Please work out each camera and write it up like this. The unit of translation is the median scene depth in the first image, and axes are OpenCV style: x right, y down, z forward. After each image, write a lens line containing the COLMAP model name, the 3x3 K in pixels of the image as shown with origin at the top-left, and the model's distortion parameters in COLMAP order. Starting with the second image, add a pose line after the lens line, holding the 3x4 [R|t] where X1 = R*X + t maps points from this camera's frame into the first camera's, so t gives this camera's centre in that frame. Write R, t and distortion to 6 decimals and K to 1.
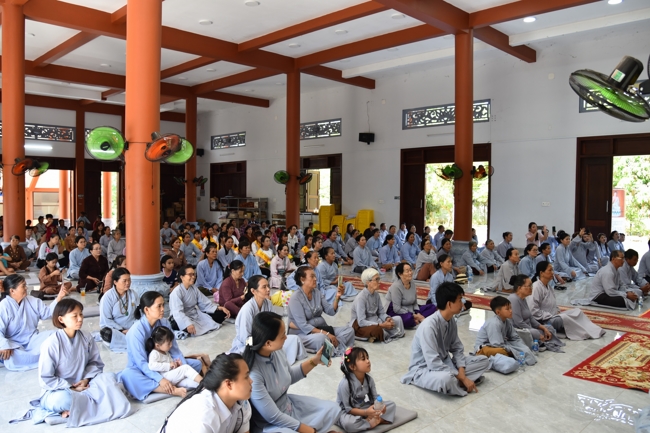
lens RADIAL K [[515.8, 0, 326.5], [0, 515.8, 216.4], [0, 0, 1]] dist [-0.062810, 0.002561]
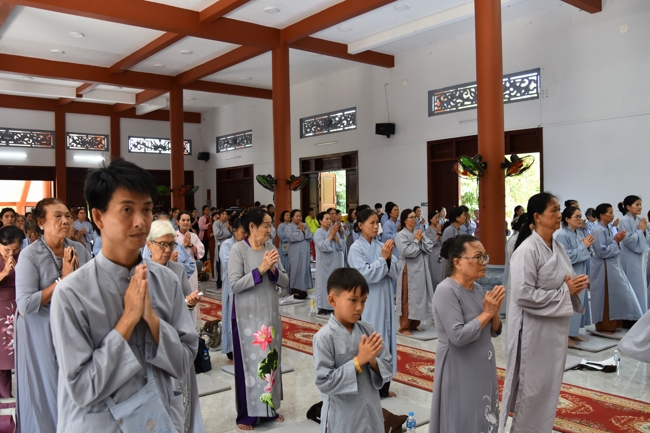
lens RADIAL K [[571.8, 0, 323.0], [0, 571.8, 215.5], [0, 0, 1]] dist [-0.010555, -0.007344]
pose [[0.993819, -0.022480, -0.108711, 0.075254], [0.020339, 0.999578, -0.020762, -0.004089], [0.109132, 0.018423, 0.993857, 0.118339]]
